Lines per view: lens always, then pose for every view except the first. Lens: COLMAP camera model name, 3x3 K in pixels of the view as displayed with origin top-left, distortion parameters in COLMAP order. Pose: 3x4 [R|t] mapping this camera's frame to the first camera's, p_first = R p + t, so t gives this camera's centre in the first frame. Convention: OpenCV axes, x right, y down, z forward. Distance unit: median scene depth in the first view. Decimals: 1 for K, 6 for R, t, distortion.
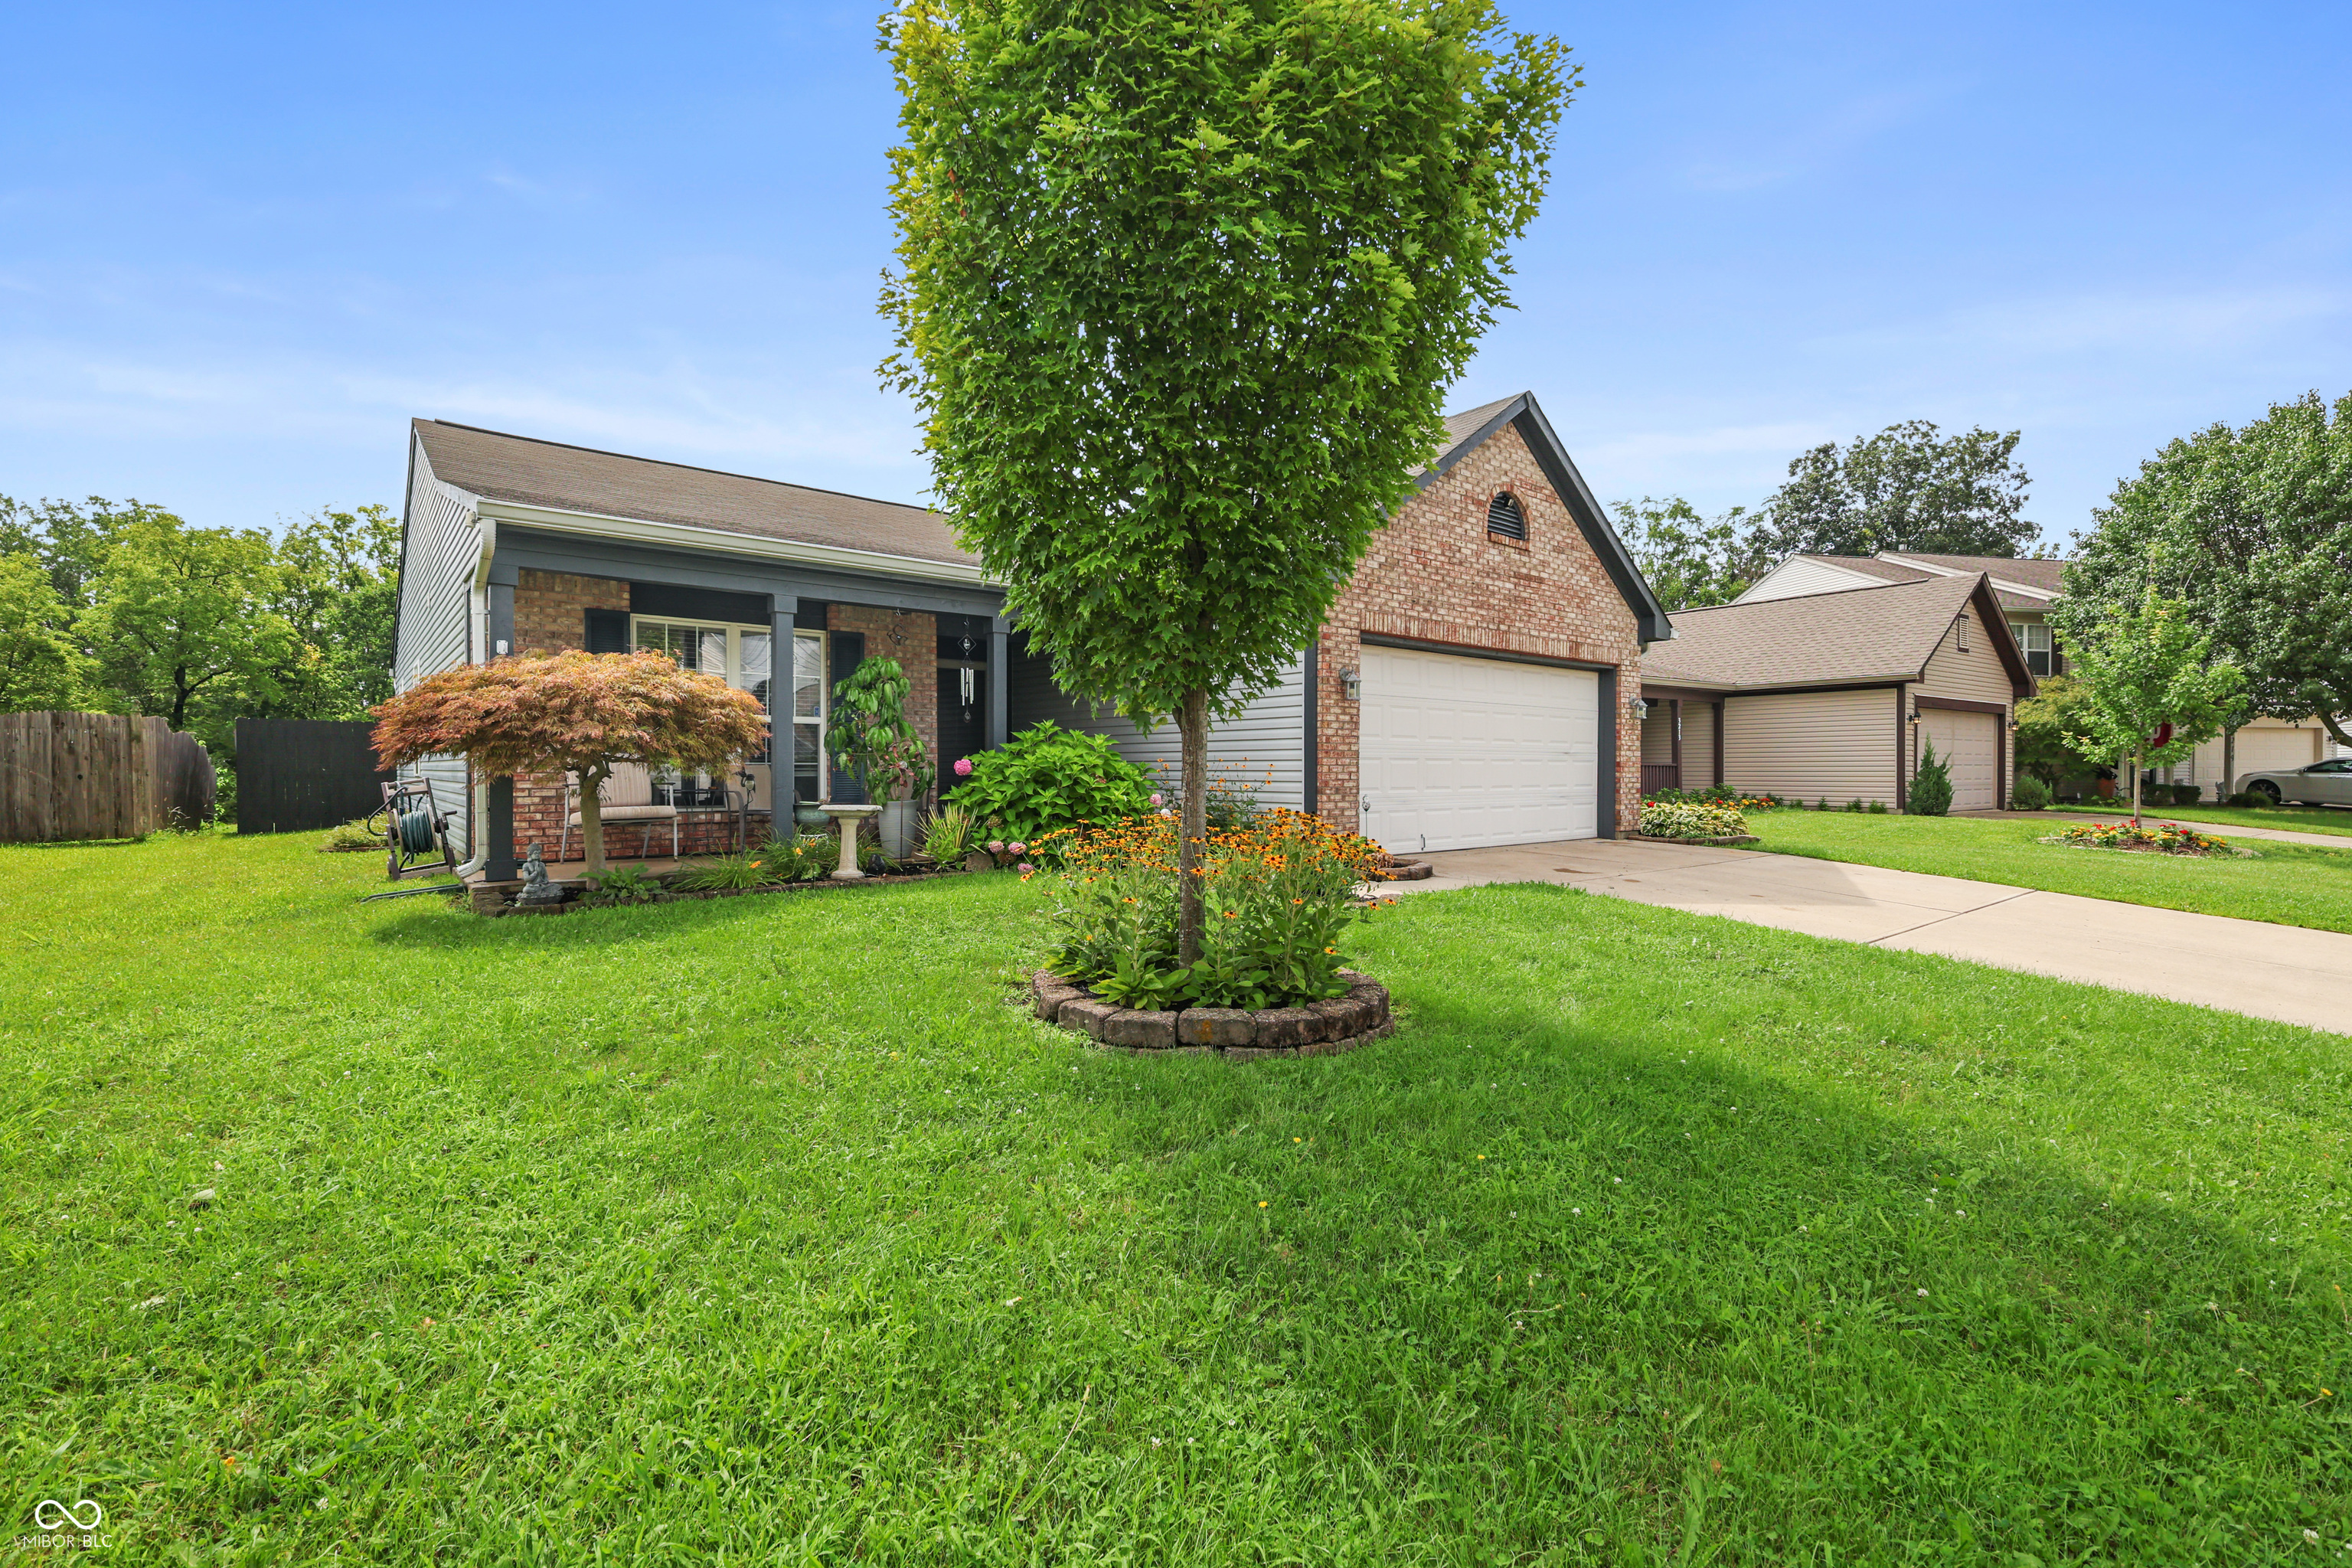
lens RADIAL K [[1011.6, 0, 1183.5], [0, 1011.6, 765.6], [0, 0, 1]] dist [0.000422, -0.000089]
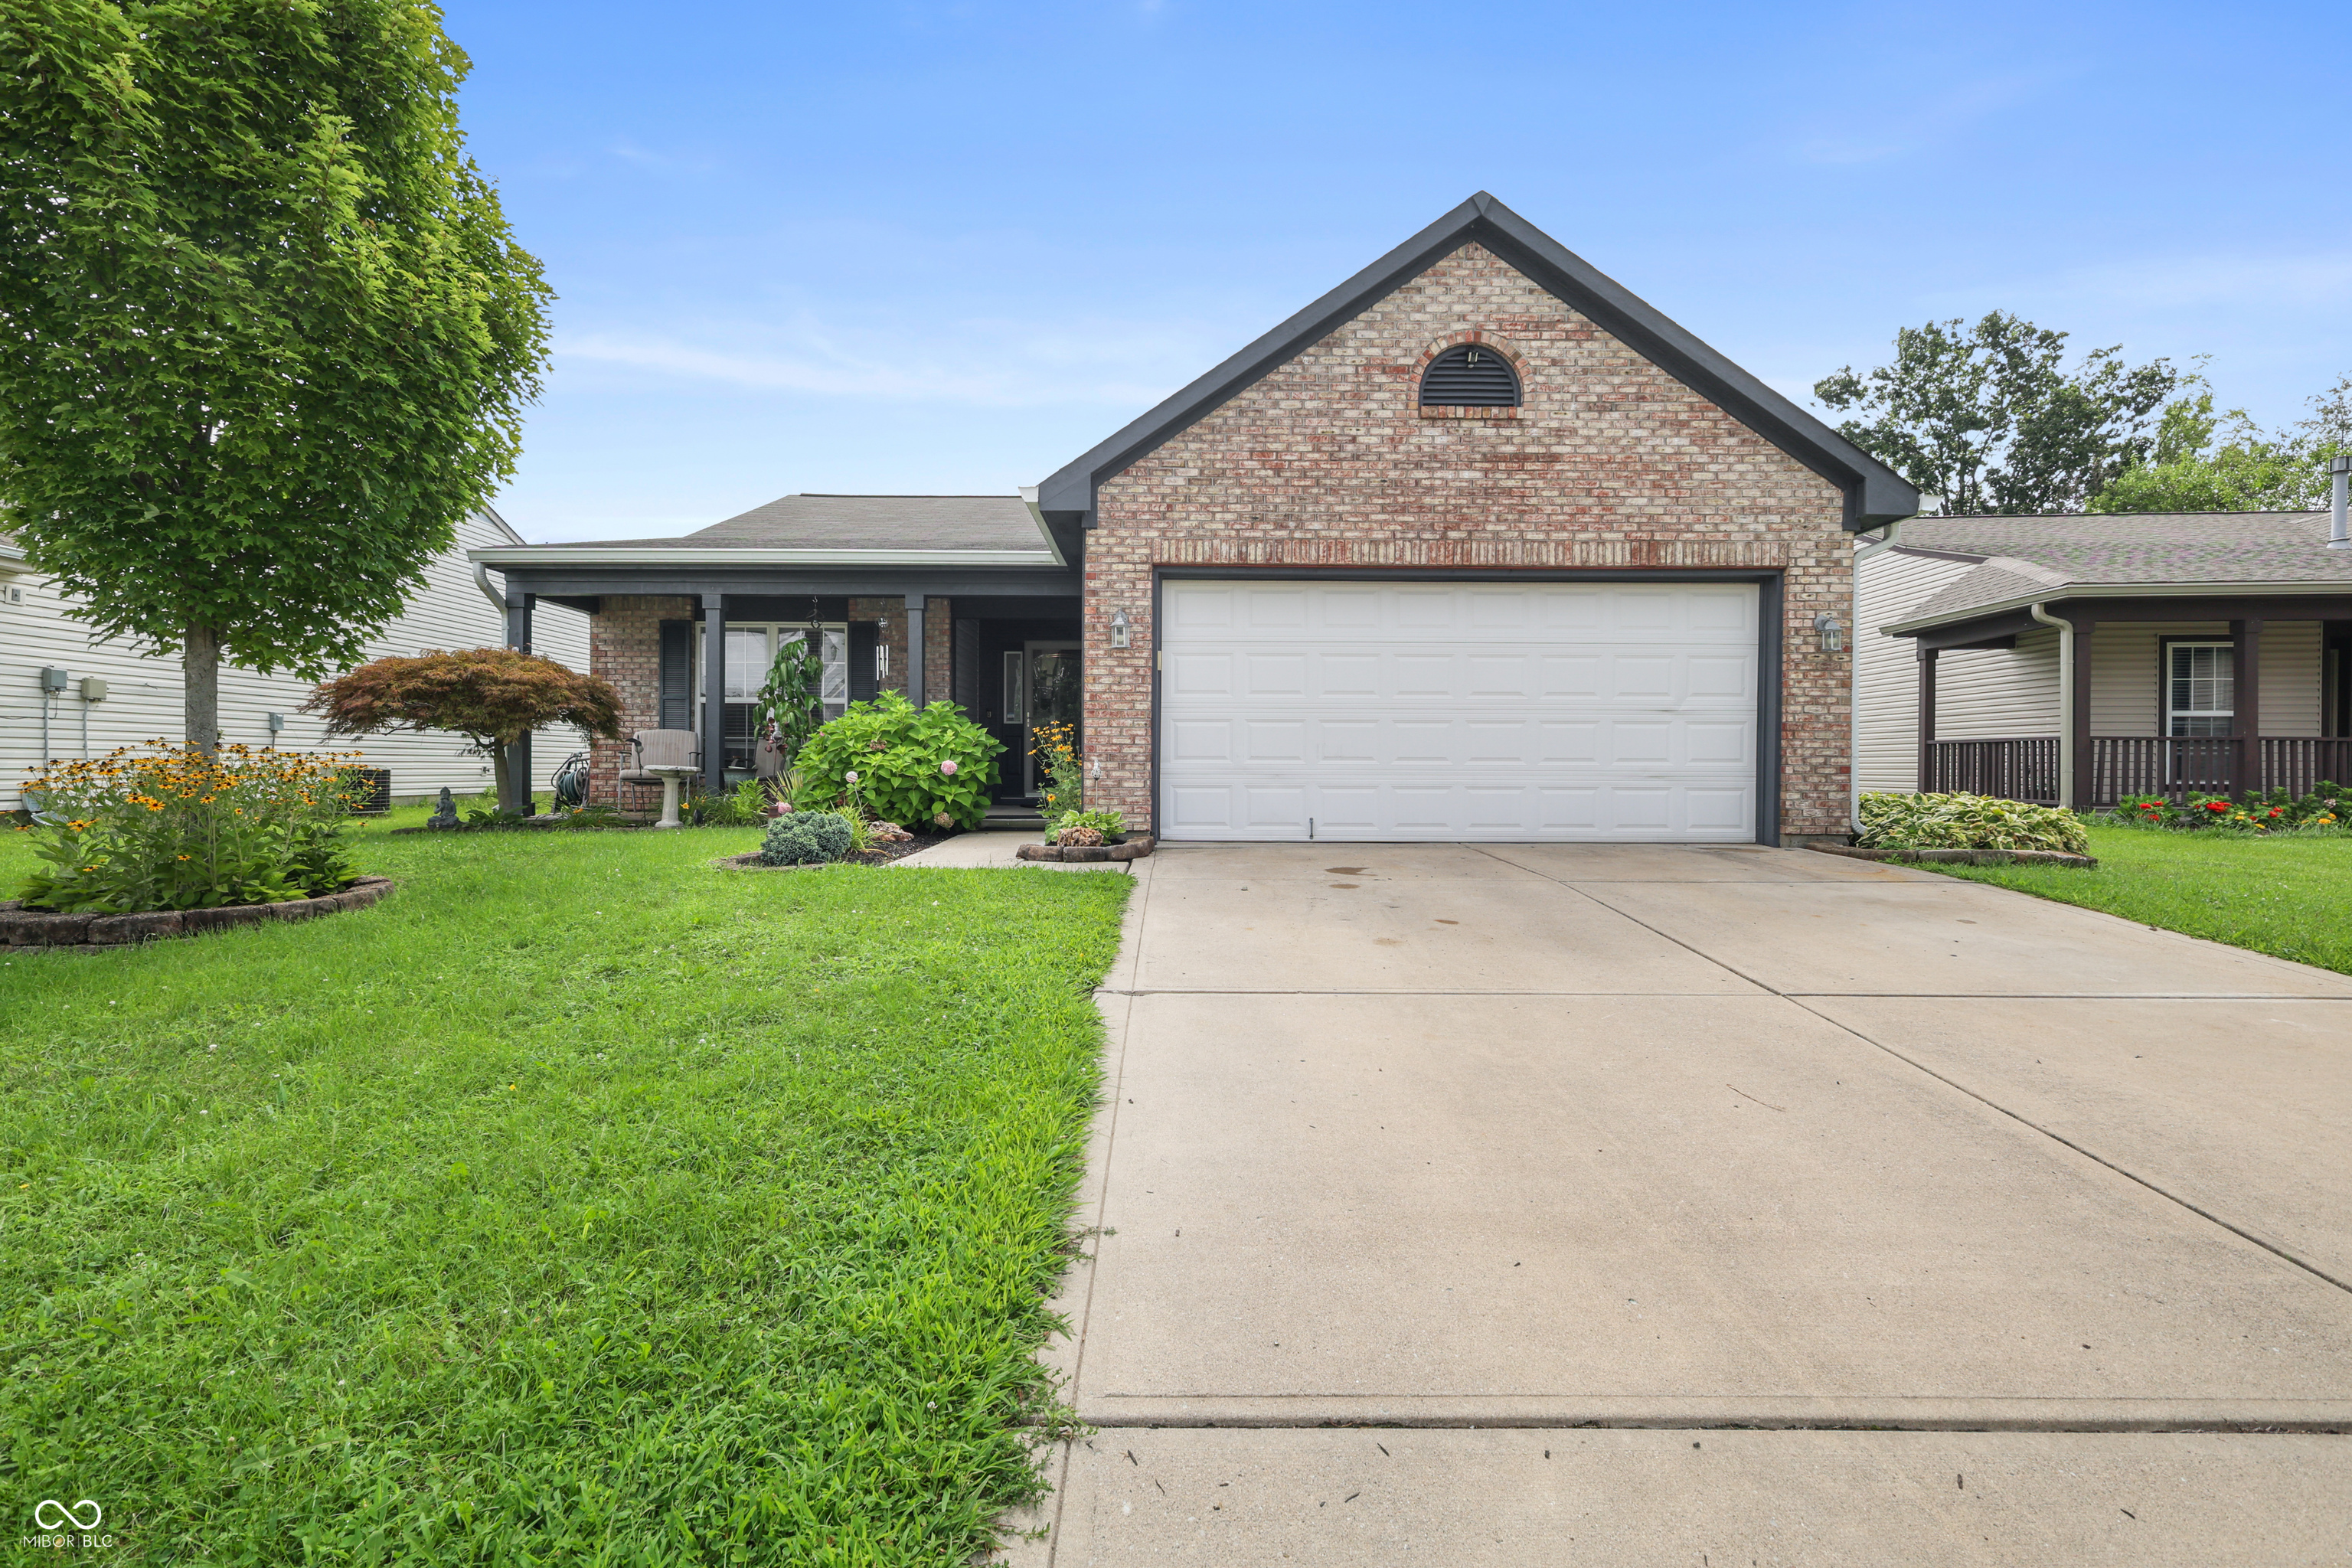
lens RADIAL K [[1011.6, 0, 1183.5], [0, 1011.6, 765.6], [0, 0, 1]] dist [0.000422, -0.000089]
pose [[0.774549, 0.001516, -0.632512, 0.628500], [-0.001576, 0.999999, 0.000467, 0.026753], [0.632511, 0.000635, 0.774551, 0.330199]]
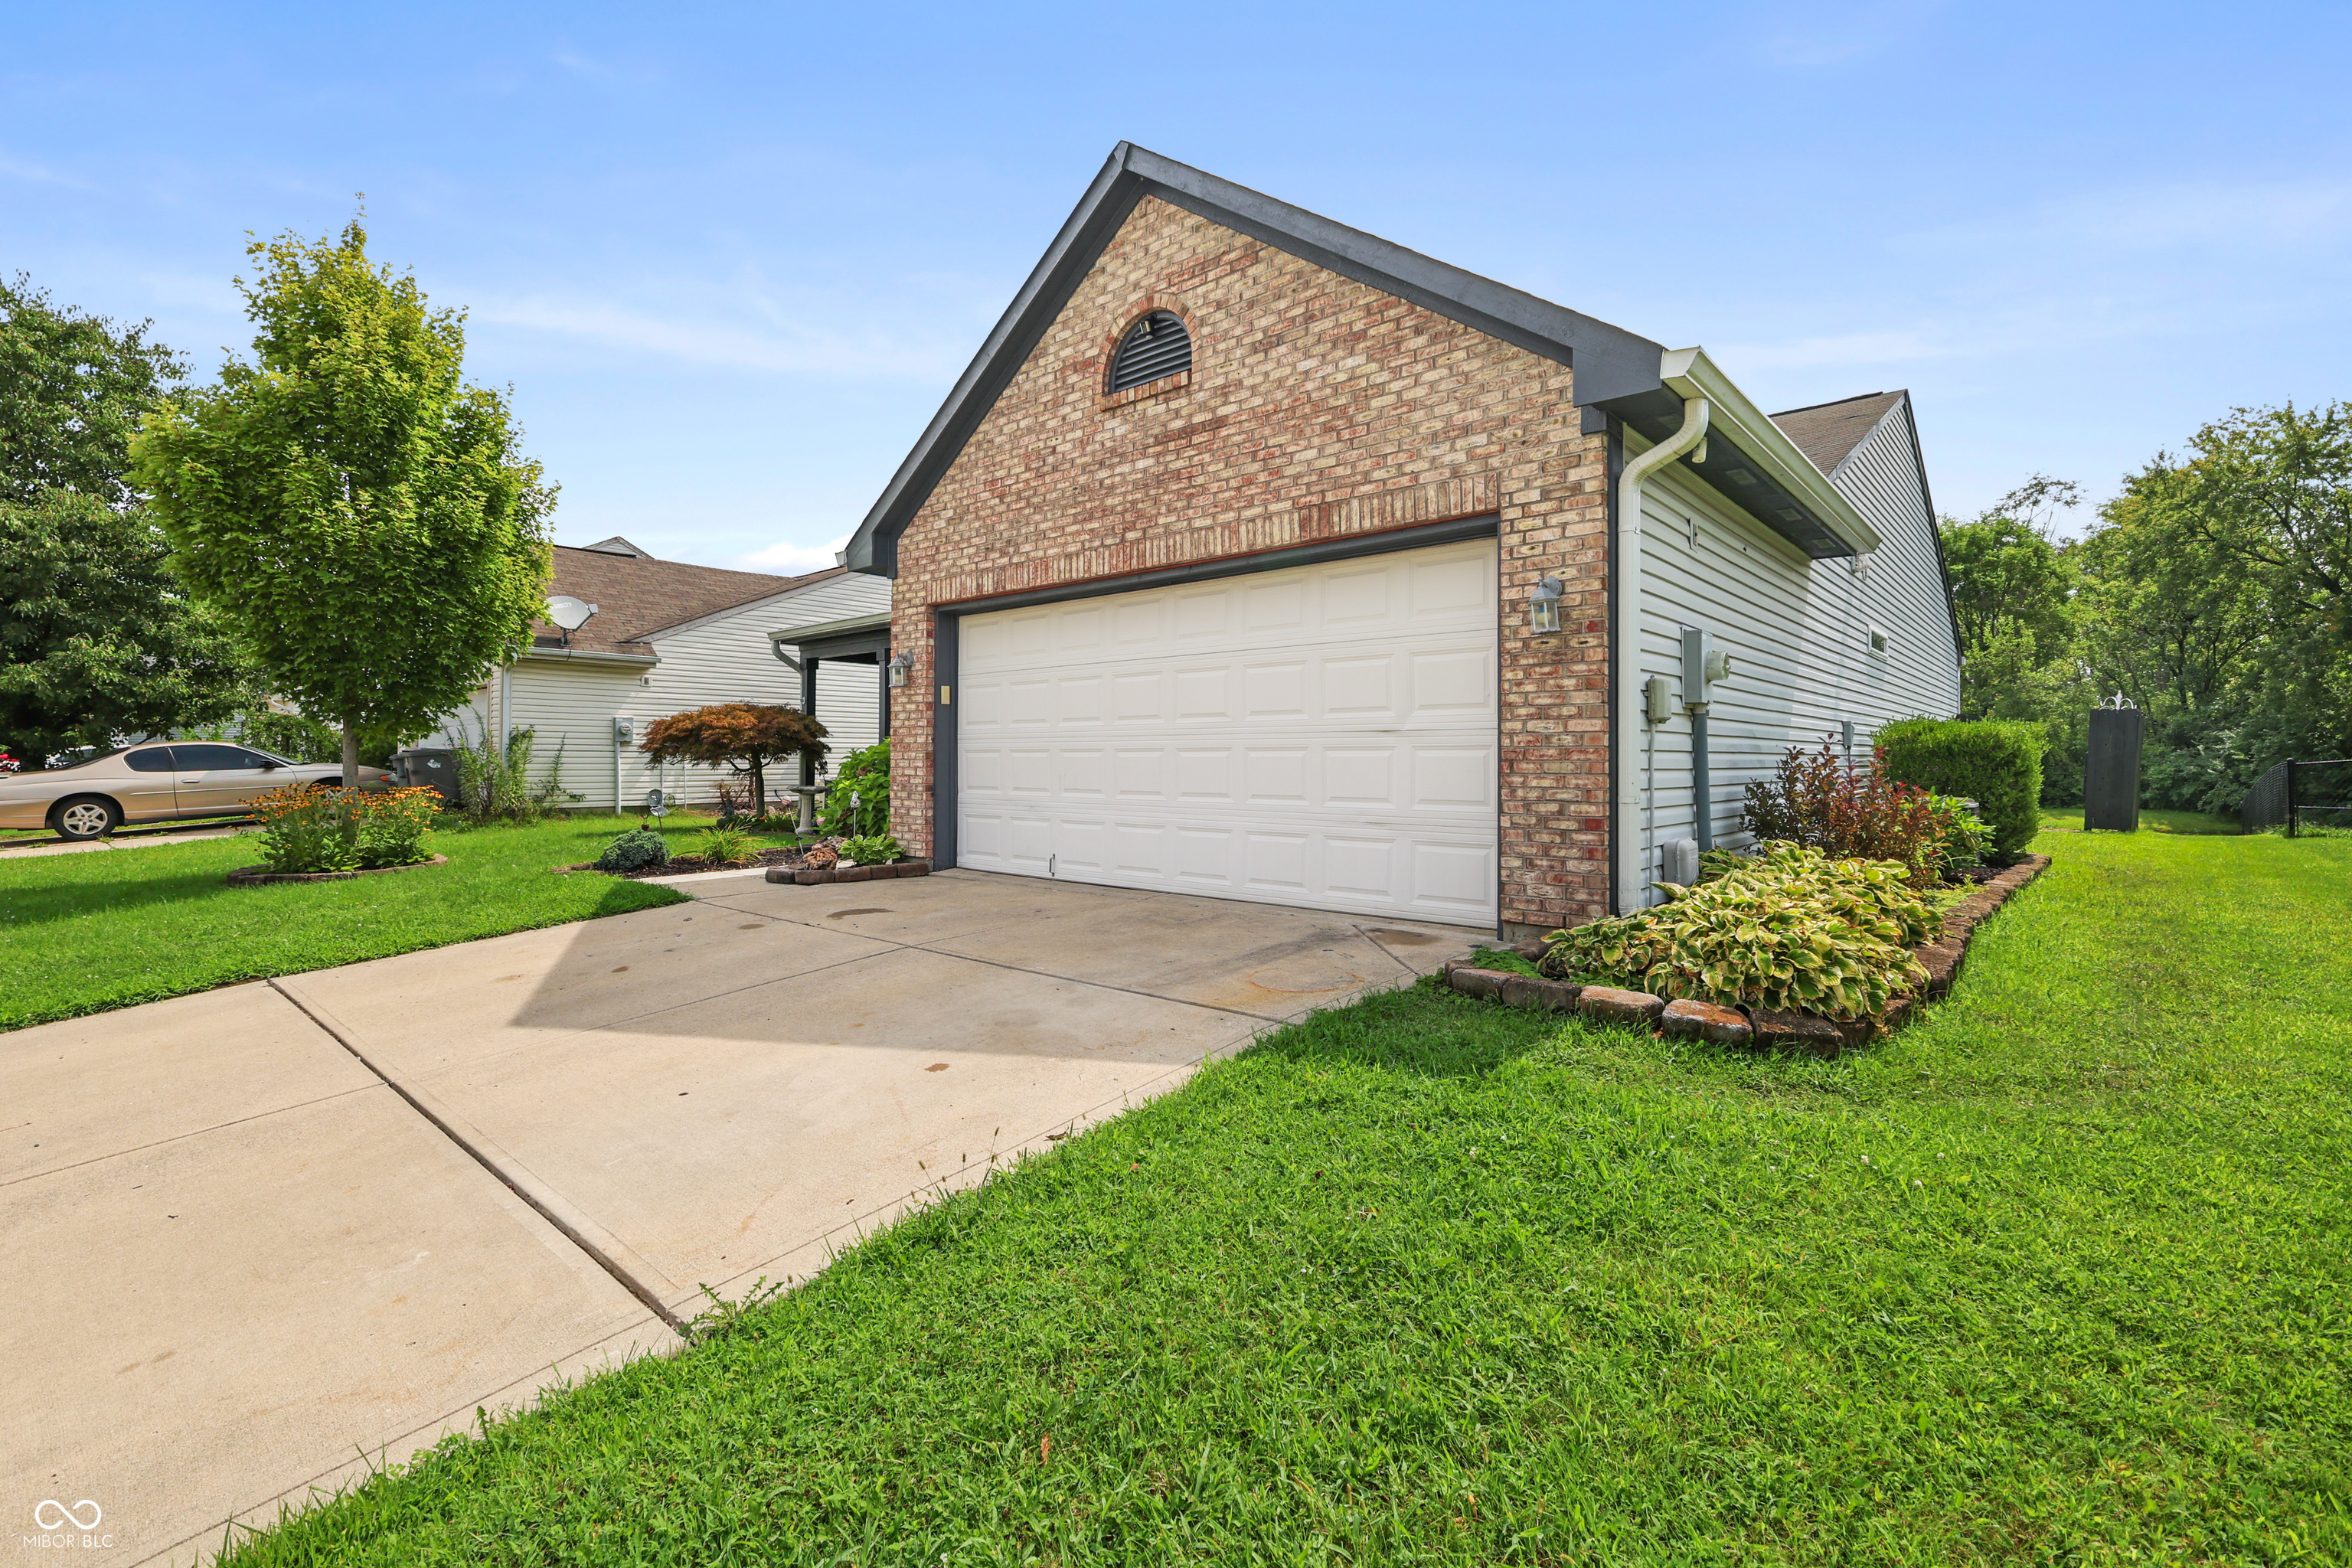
lens RADIAL K [[1046.2, 0, 1178.1], [0, 1046.2, 728.7], [0, 0, 1]] dist [0.000206, -0.000035]
pose [[0.150462, -0.030383, -0.988149, 0.962827], [0.002602, 0.999536, -0.030337, 0.000970], [0.988612, 0.001993, 0.150471, 0.945590]]
